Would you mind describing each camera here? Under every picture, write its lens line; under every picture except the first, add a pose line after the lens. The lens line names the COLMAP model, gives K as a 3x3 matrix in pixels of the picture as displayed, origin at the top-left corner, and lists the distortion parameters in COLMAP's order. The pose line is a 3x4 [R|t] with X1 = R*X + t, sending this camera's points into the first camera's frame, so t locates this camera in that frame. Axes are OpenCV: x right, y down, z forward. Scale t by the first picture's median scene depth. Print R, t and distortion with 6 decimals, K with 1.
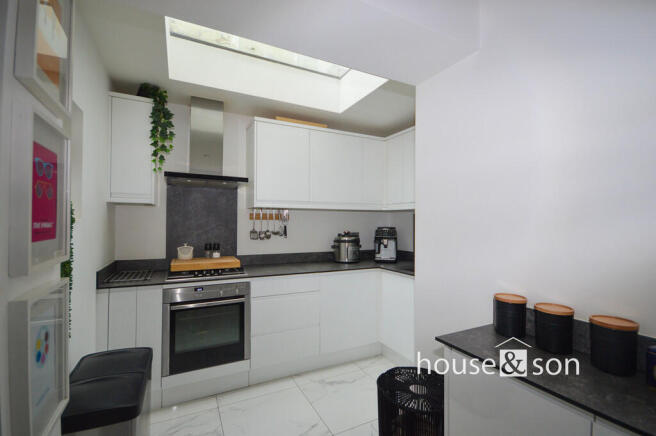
lens RADIAL K [[291.1, 0, 327.7], [0, 291.1, 217.6], [0, 0, 1]] dist [-0.000978, 0.000266]
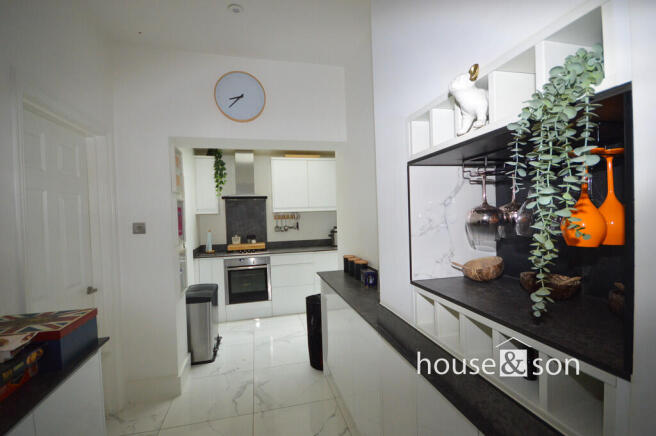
lens RADIAL K [[291.1, 0, 327.8], [0, 291.1, 218.3], [0, 0, 1]] dist [-0.000978, 0.000266]
pose [[0.975888, -0.024495, -0.216892, 0.443911], [0.034266, 0.998555, 0.041404, -0.067157], [0.215564, -0.047838, 0.975317, -0.598942]]
